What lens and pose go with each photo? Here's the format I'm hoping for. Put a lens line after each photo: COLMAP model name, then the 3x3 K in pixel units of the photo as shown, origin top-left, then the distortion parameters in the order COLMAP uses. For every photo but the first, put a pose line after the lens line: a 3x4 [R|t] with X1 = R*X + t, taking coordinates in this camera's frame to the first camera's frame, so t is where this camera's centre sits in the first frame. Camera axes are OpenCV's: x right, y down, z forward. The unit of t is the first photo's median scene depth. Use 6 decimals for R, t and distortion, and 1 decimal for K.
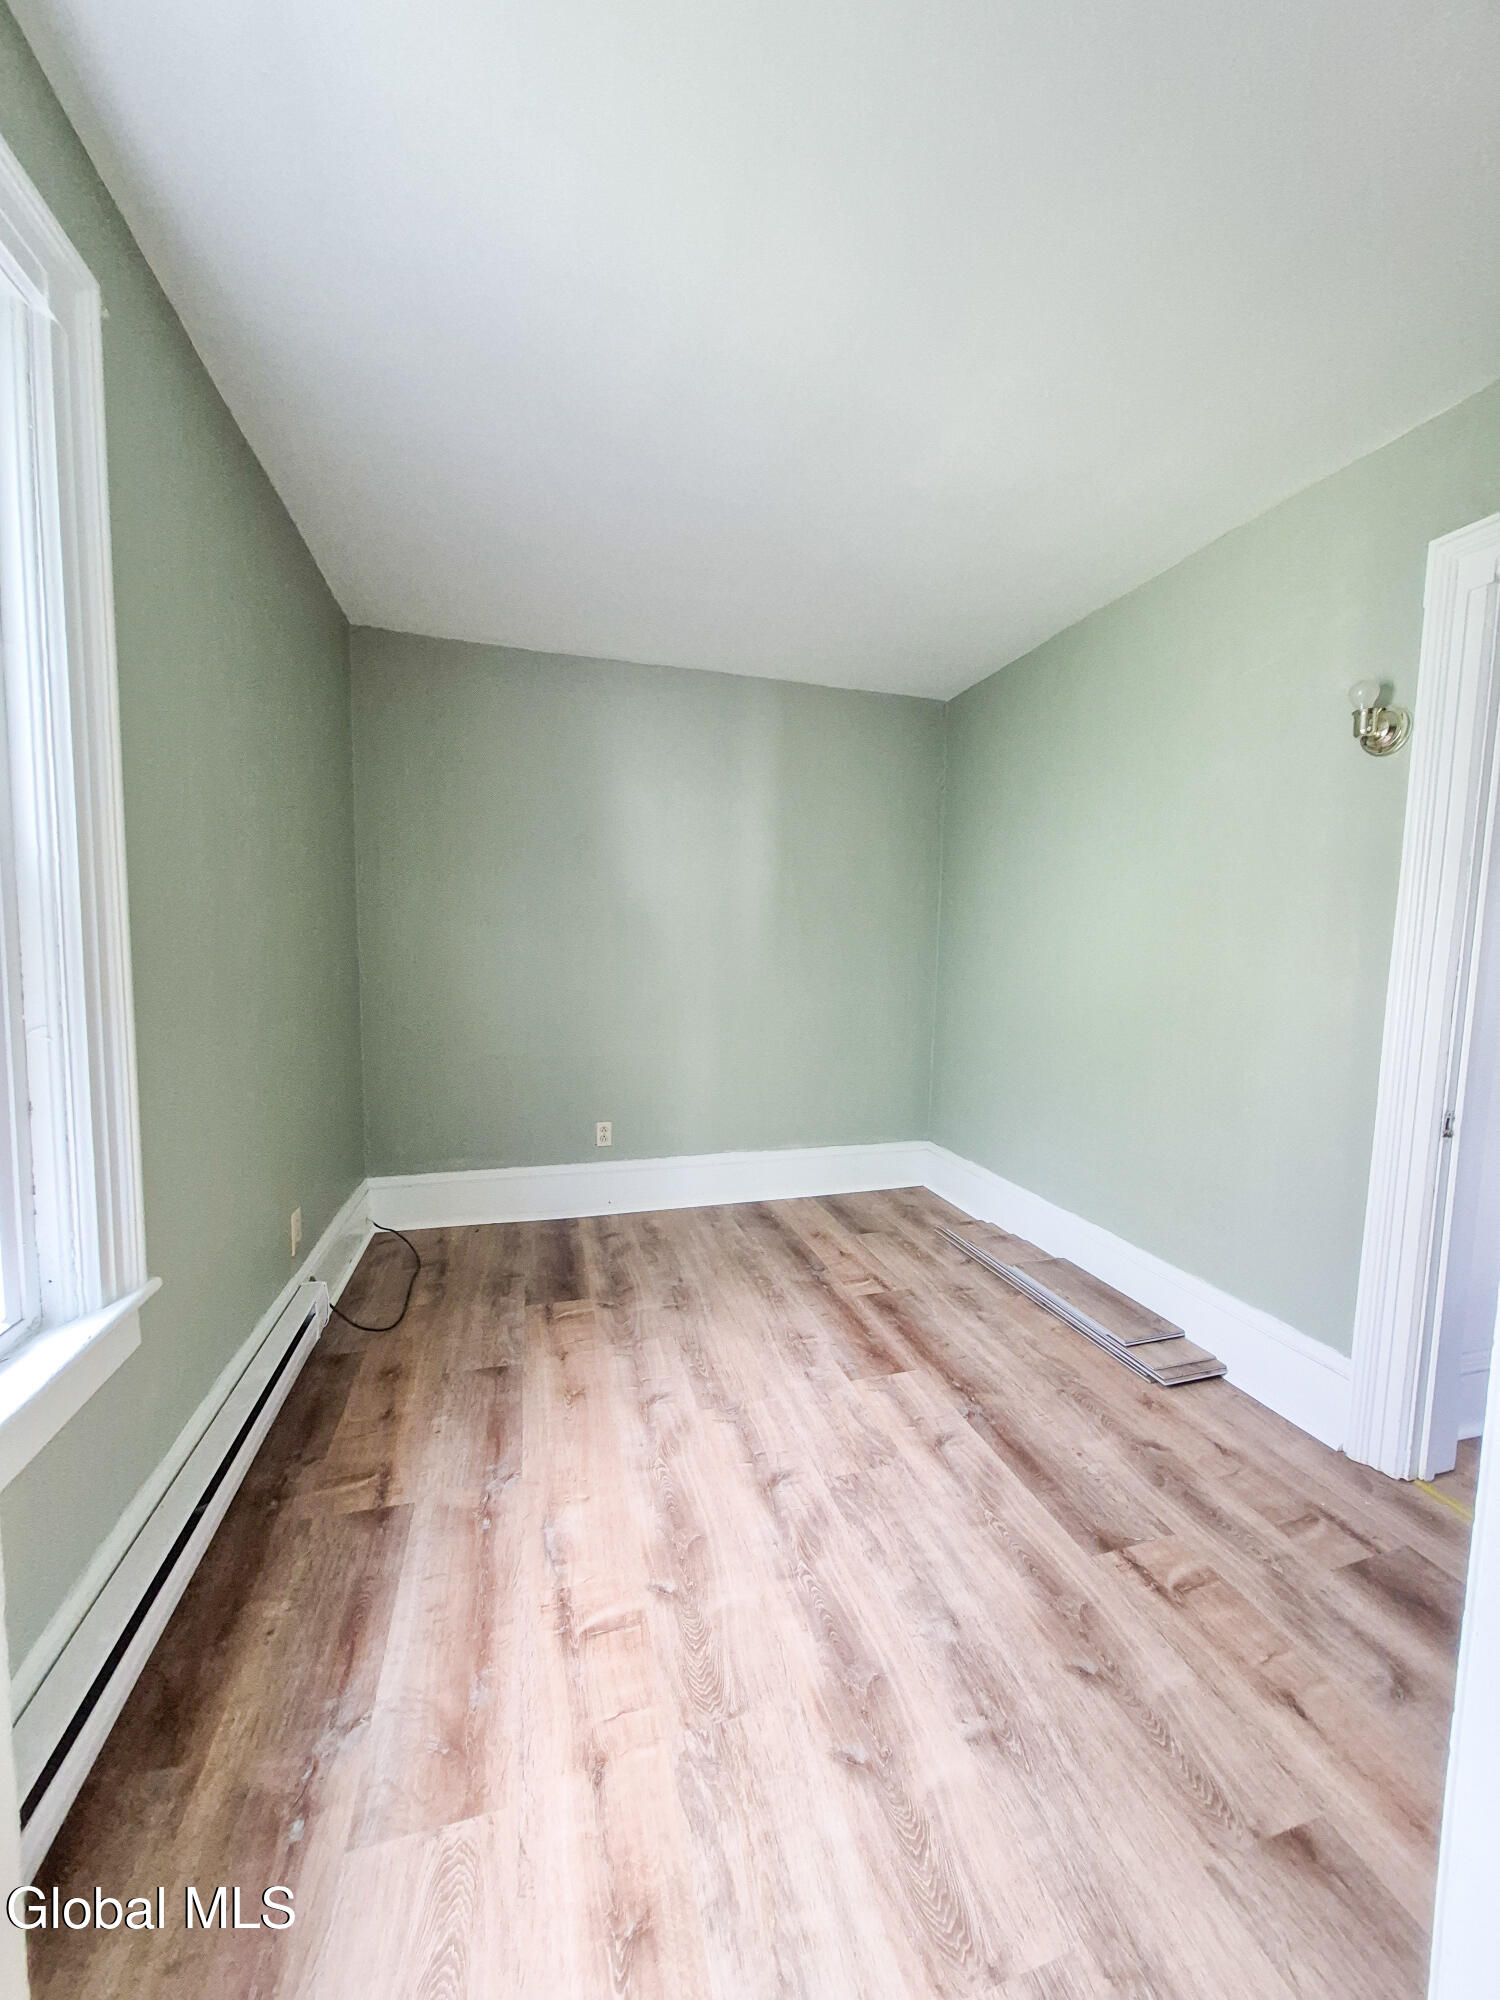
lens RADIAL K [[777.8, 0, 774.4], [0, 777.8, 1008.2], [0, 0, 1]] dist [-0.000202, 0.000758]
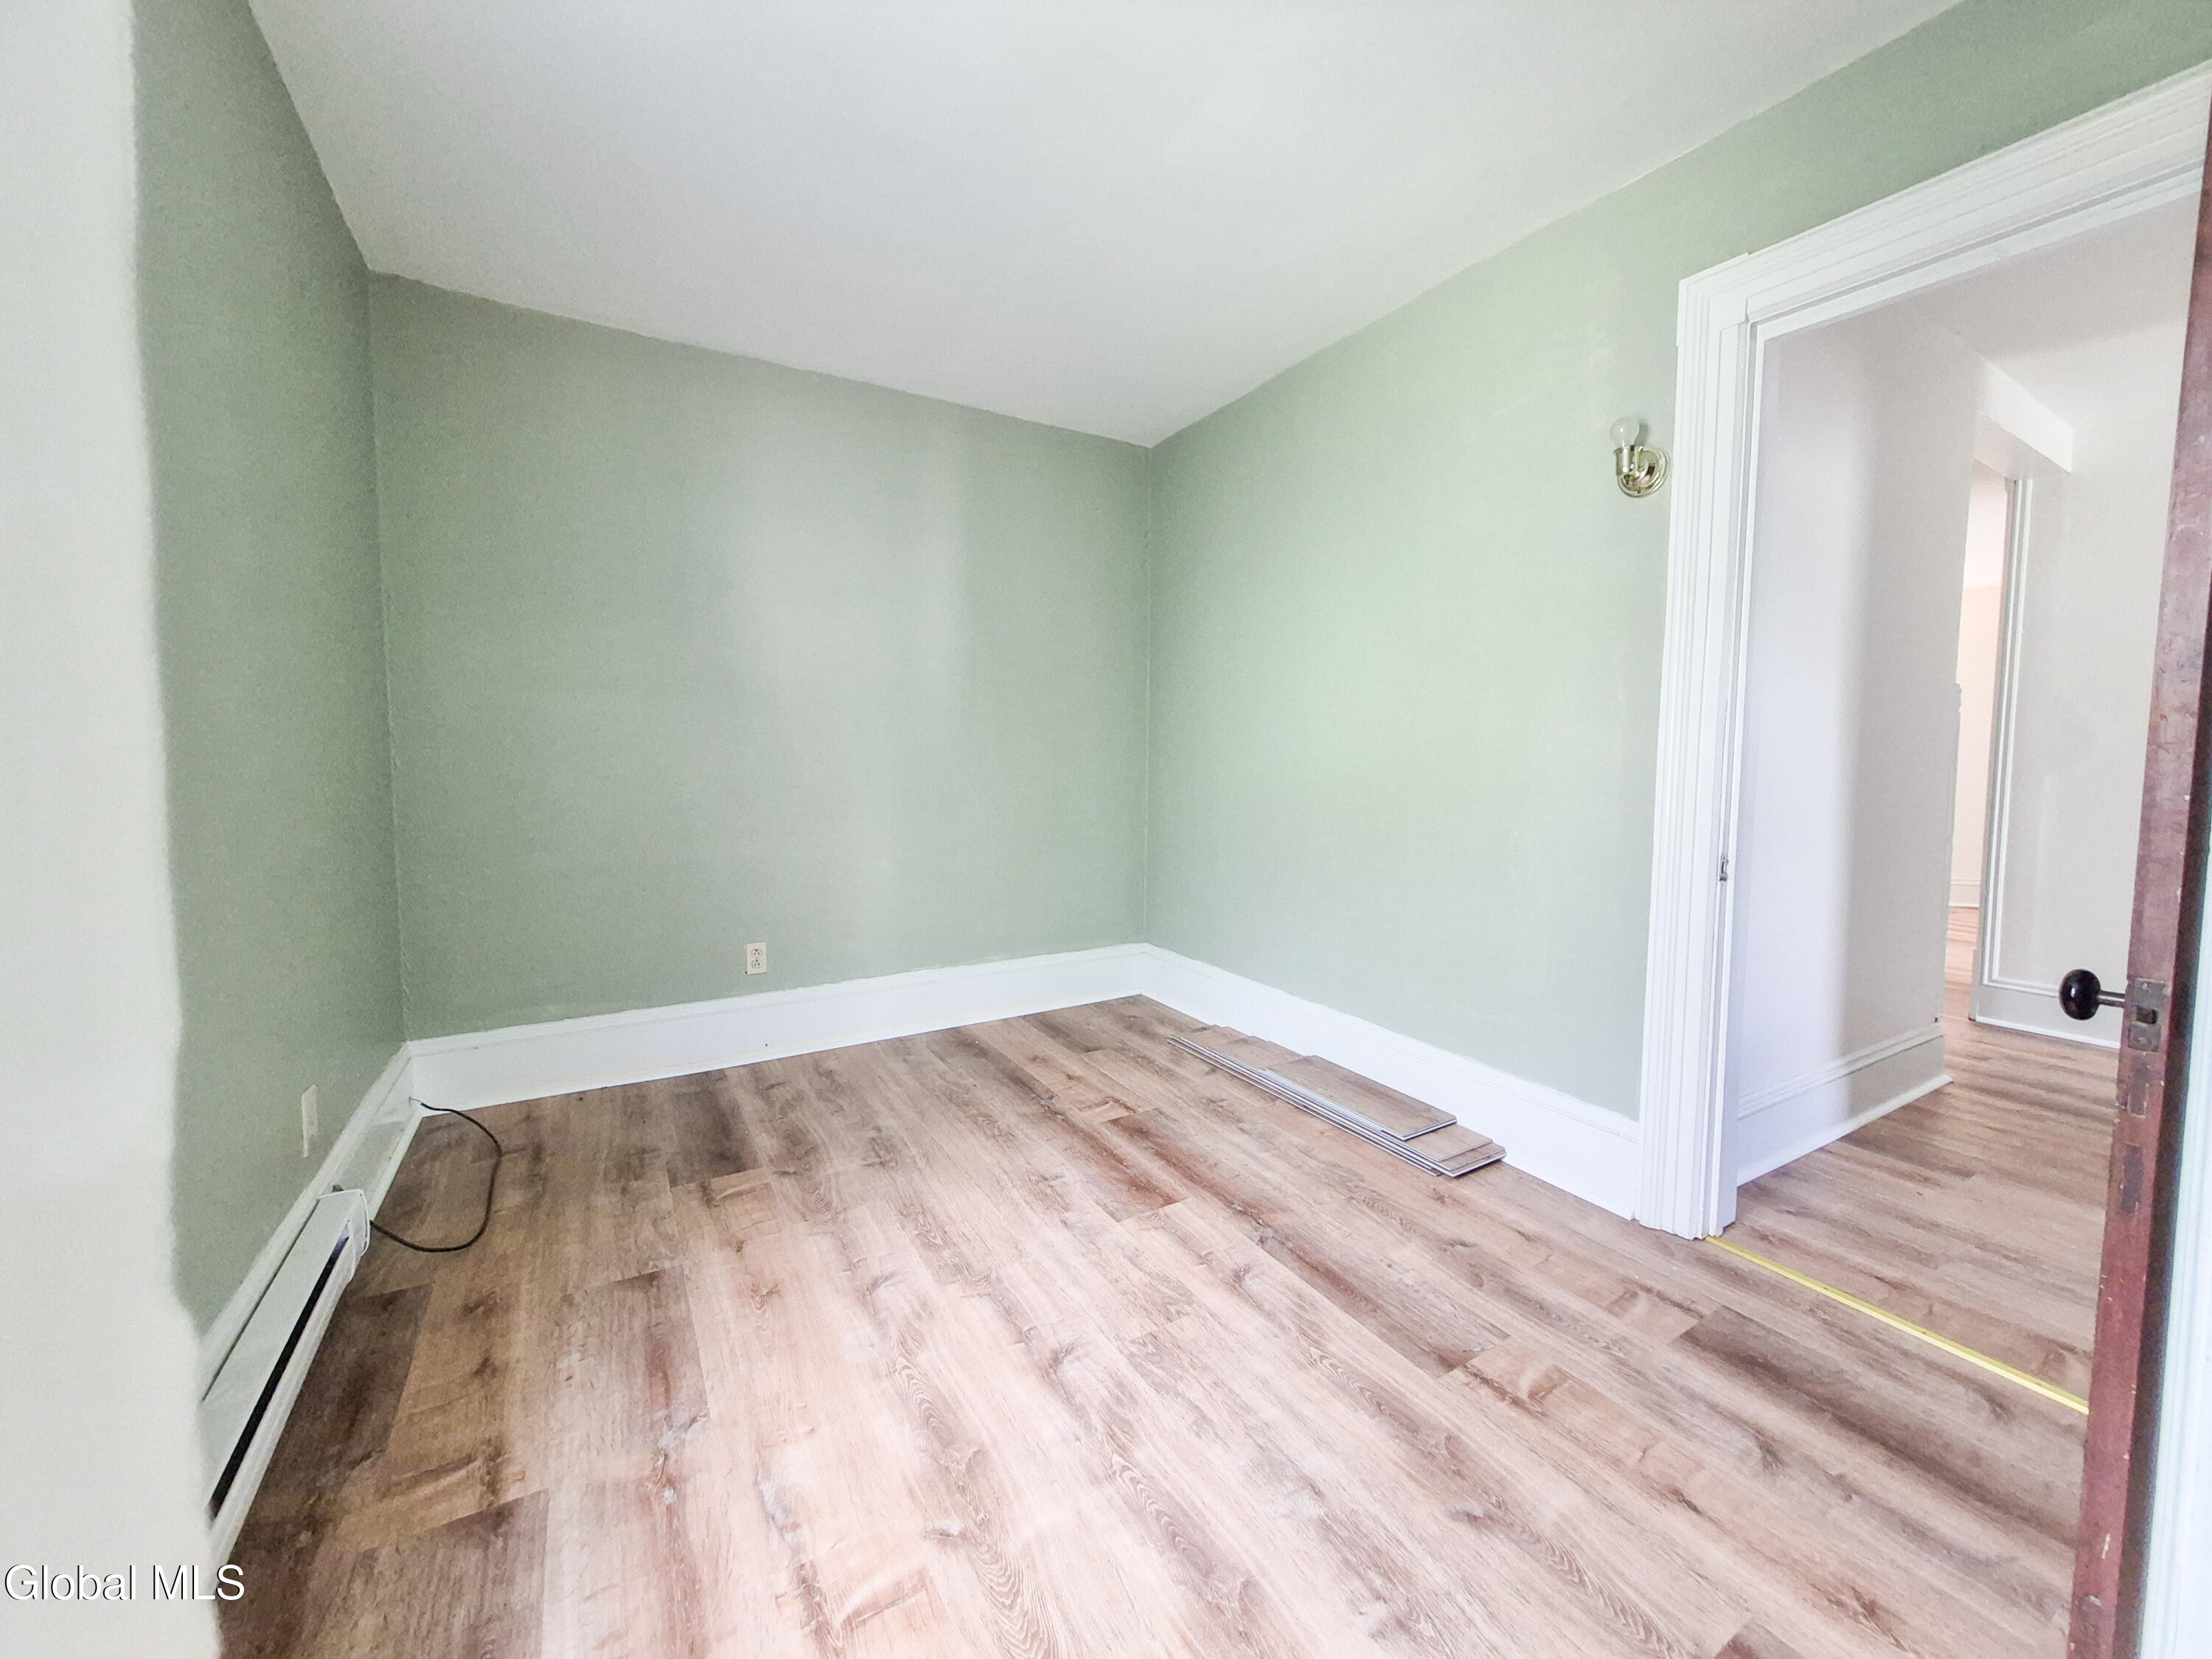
lens RADIAL K [[864.5, 0, 1121.8], [0, 864.5, 800.3], [0, 0, 1]] dist [0.000888, -0.000035]
pose [[0.969967, -0.028449, 0.241568, -0.131520], [0.033390, 0.999308, -0.016387, 0.055845], [-0.240935, 0.023961, 0.970245, 0.116954]]
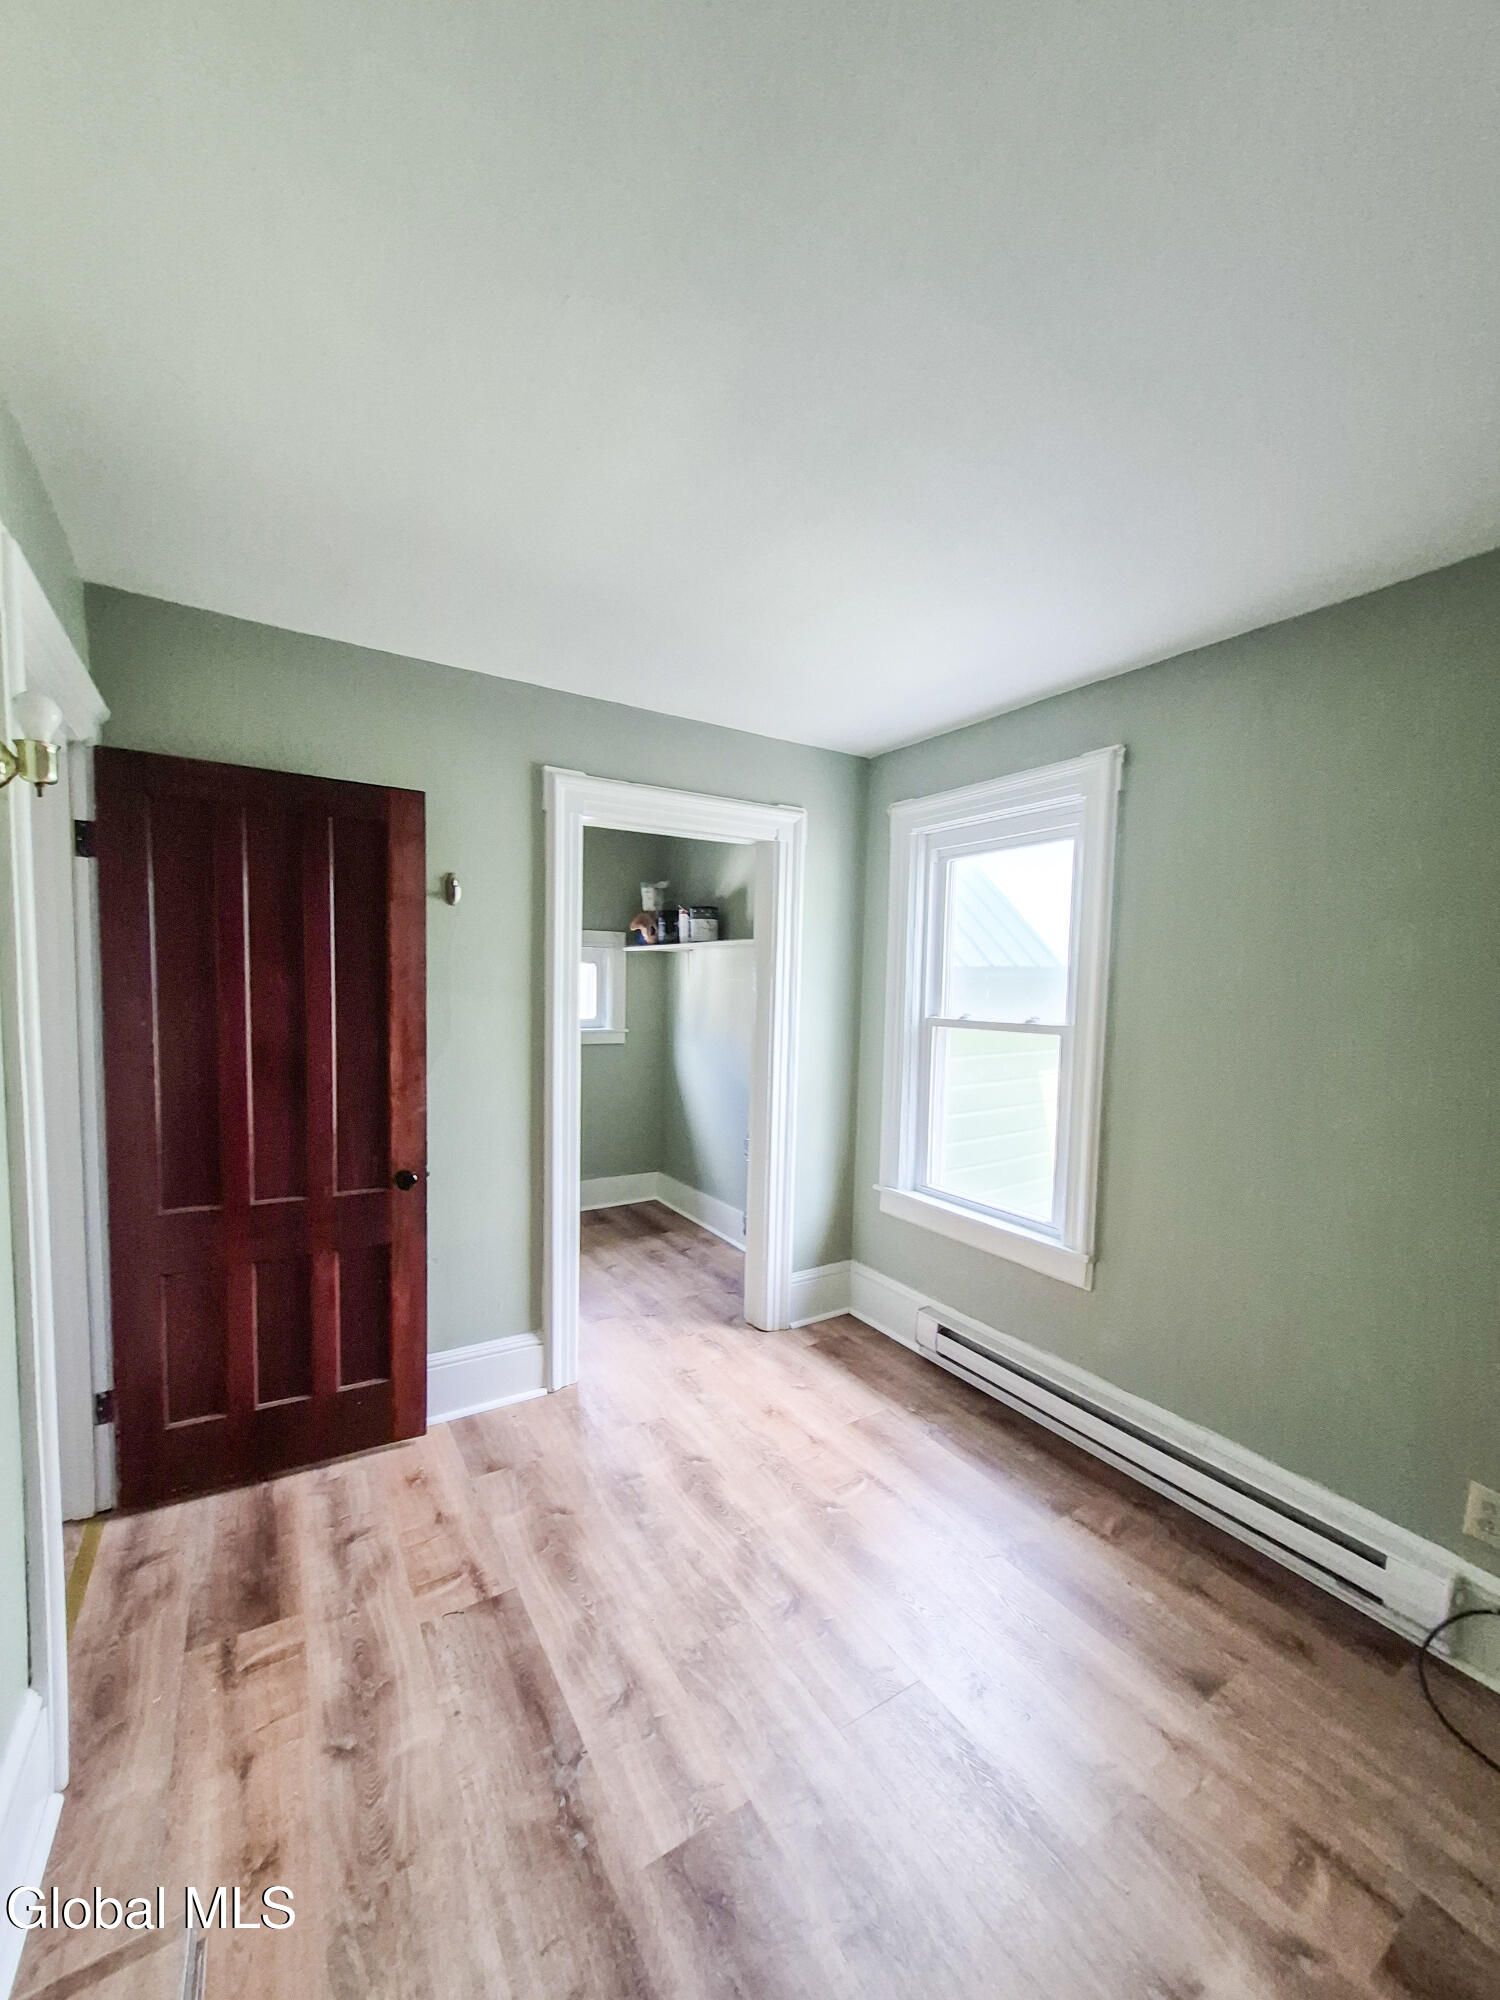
lens RADIAL K [[777.8, 0, 774.4], [0, 777.8, 1008.2], [0, 0, 1]] dist [-0.000202, 0.000758]
pose [[-0.959828, -0.044248, -0.277077, 0.348792], [-0.075125, 0.991961, 0.101828, -0.286581], [0.270344, 0.118553, -0.955437, 1.886963]]
